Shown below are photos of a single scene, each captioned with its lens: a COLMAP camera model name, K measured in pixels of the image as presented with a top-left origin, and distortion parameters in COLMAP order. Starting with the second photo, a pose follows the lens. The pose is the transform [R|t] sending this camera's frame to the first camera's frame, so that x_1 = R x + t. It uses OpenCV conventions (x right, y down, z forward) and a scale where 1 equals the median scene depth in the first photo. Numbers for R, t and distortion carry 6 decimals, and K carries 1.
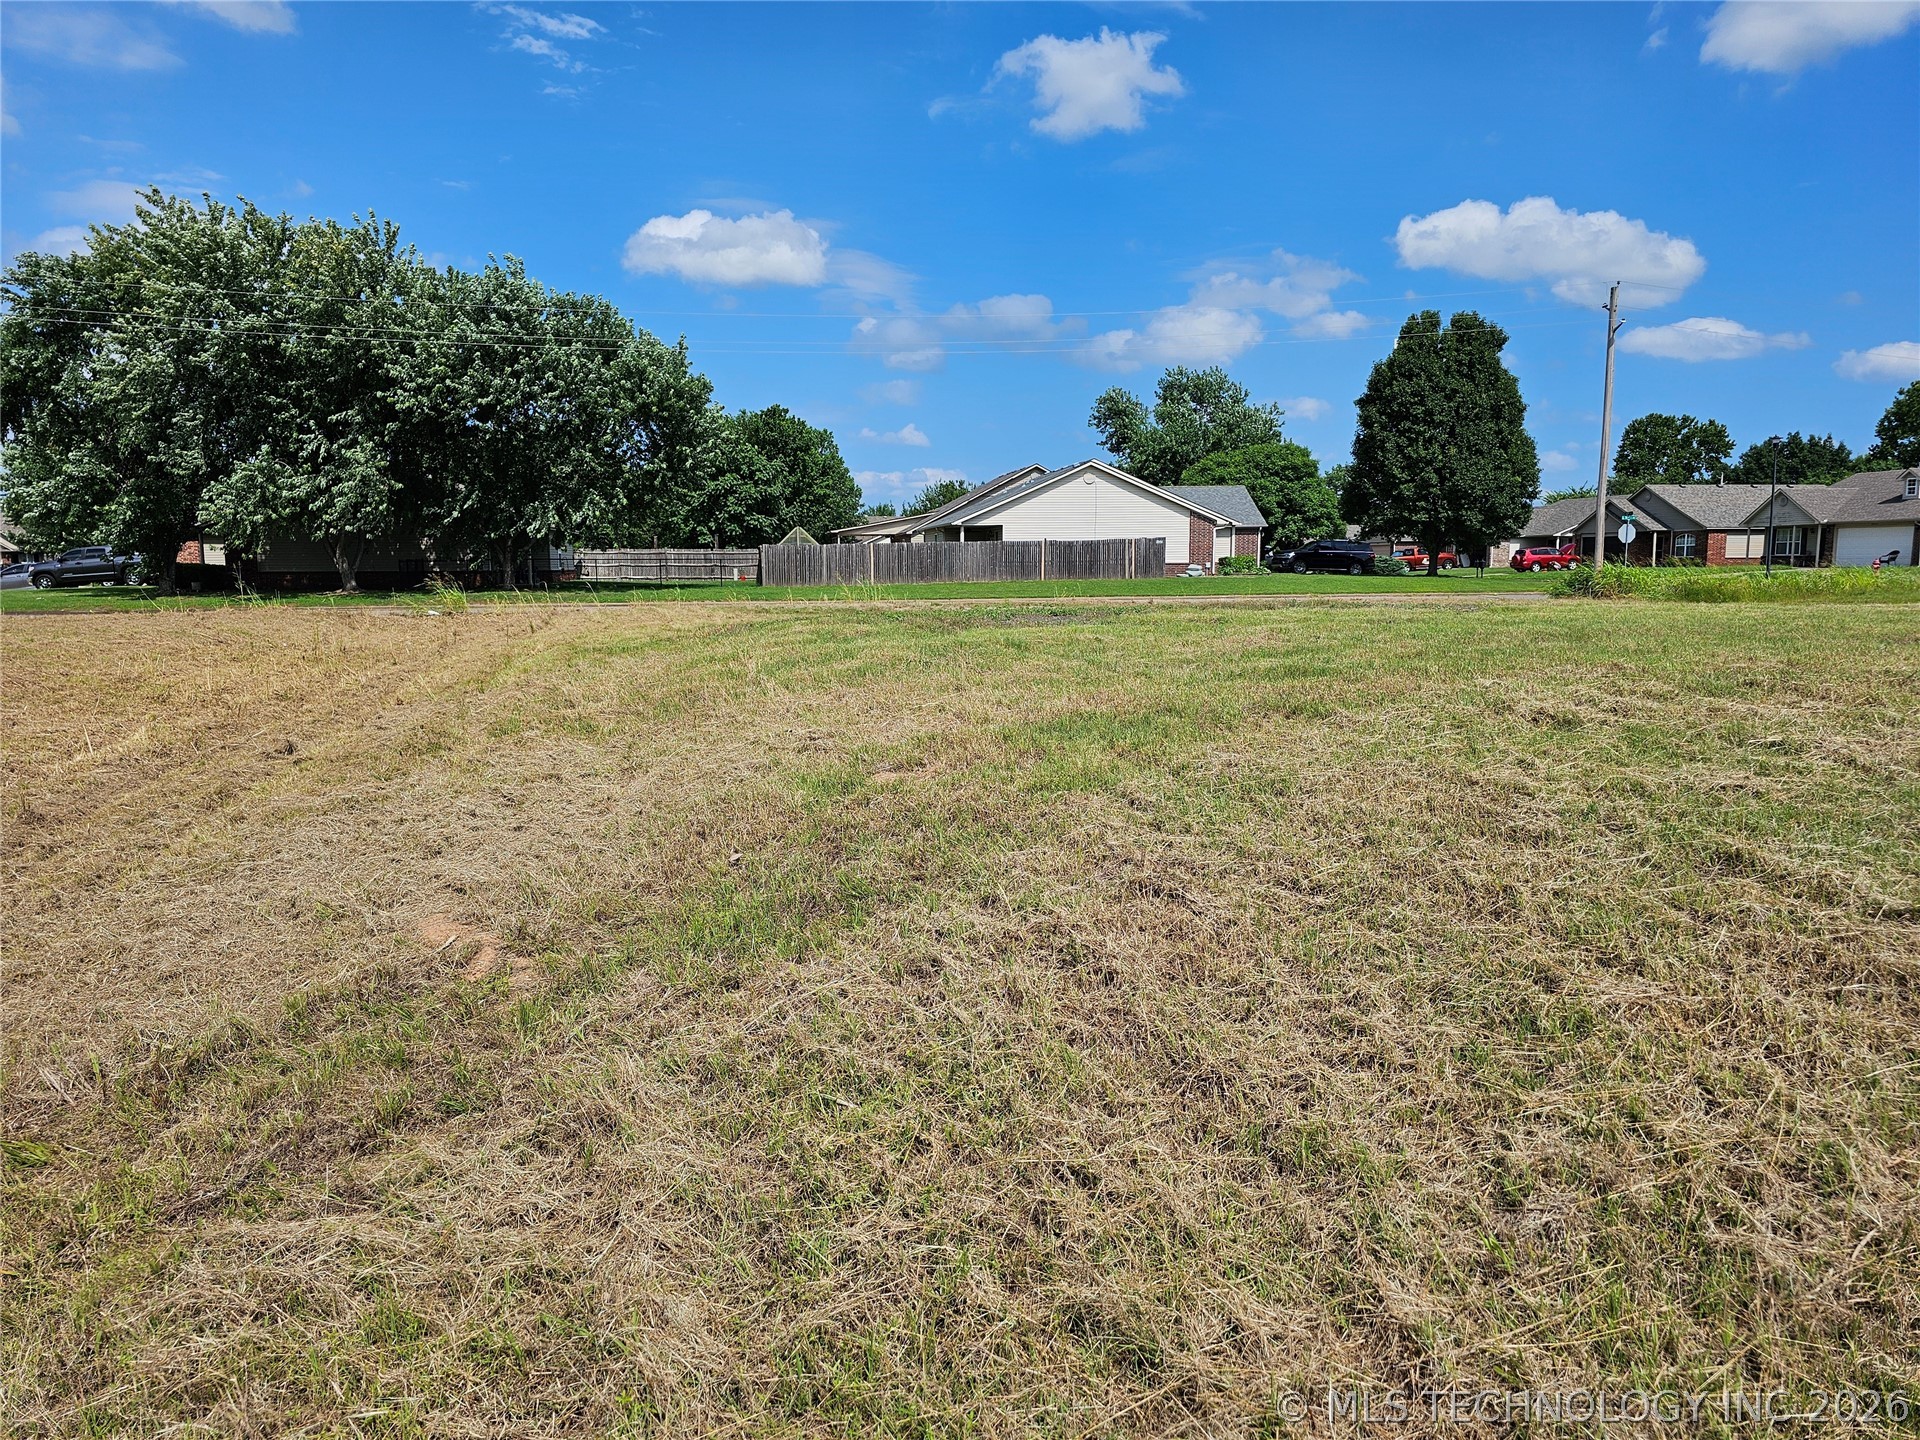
lens RADIAL K [[1281.8, 0, 955.1], [0, 1281.8, 721.2], [0, 0, 1]] dist [0.058861, -0.050638]
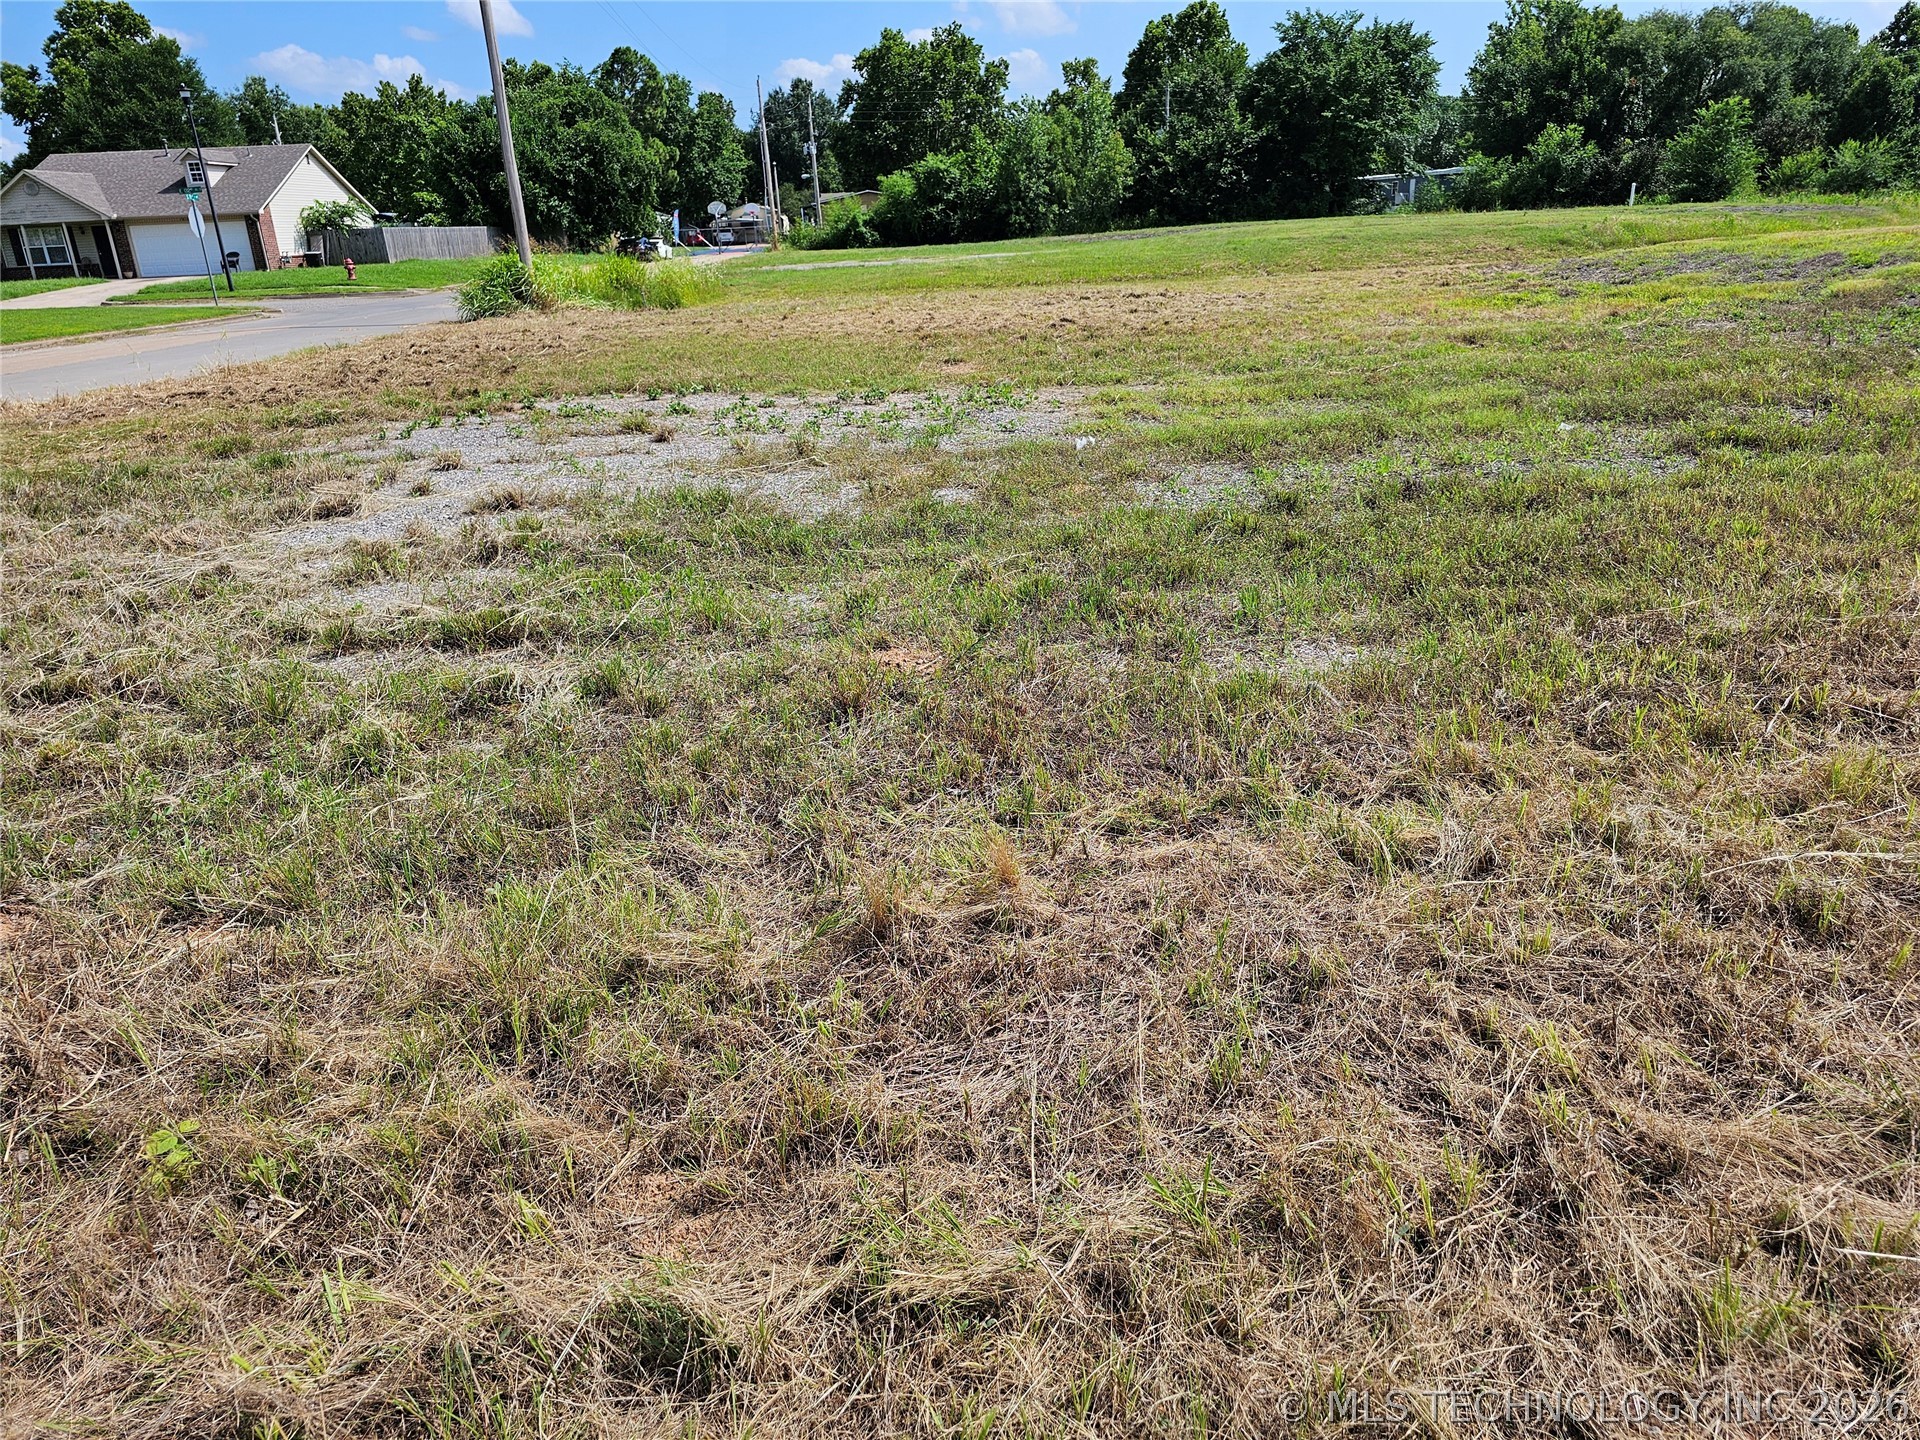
lens RADIAL K [[1281.8, 0, 991.6], [0, 1281.8, 690.5], [0, 0, 1]] dist [0.058861, -0.050638]
pose [[0.069800, -0.337453, 0.938751, -0.132235], [0.166875, 0.931736, 0.322524, -0.062490], [-0.983504, 0.134142, 0.121347, 0.500950]]
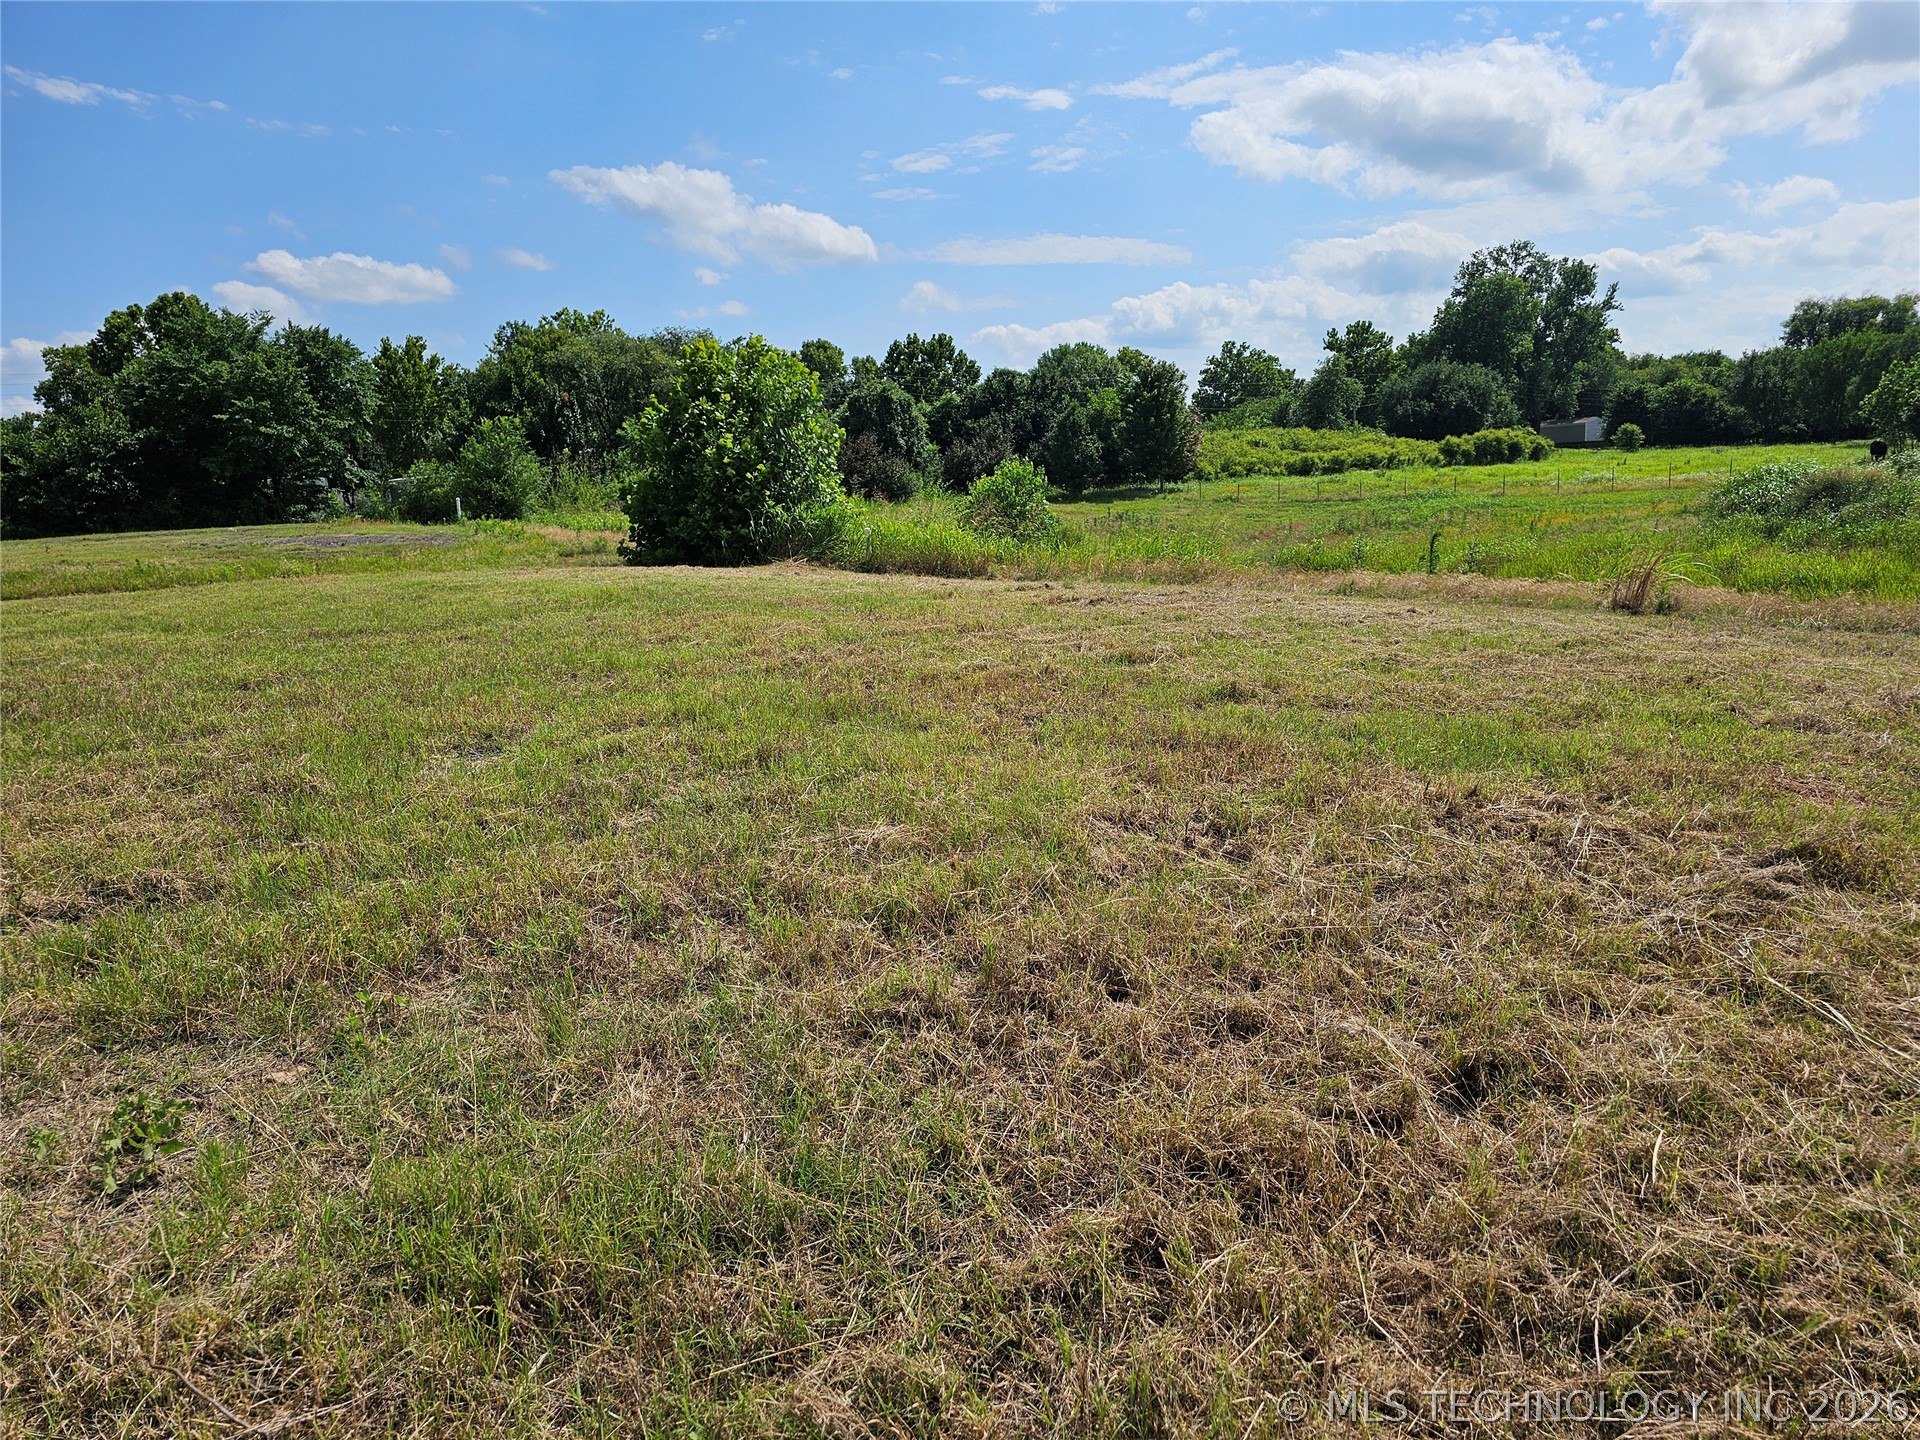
lens RADIAL K [[1281.8, 0, 988.4], [0, 1281.8, 710.6], [0, 0, 1]] dist [0.058861, -0.050638]
pose [[-0.438869, -0.134504, 0.888427, -0.054252], [0.164916, 0.959880, 0.226787, -0.024033], [-0.883288, 0.246045, -0.399080, 0.168724]]
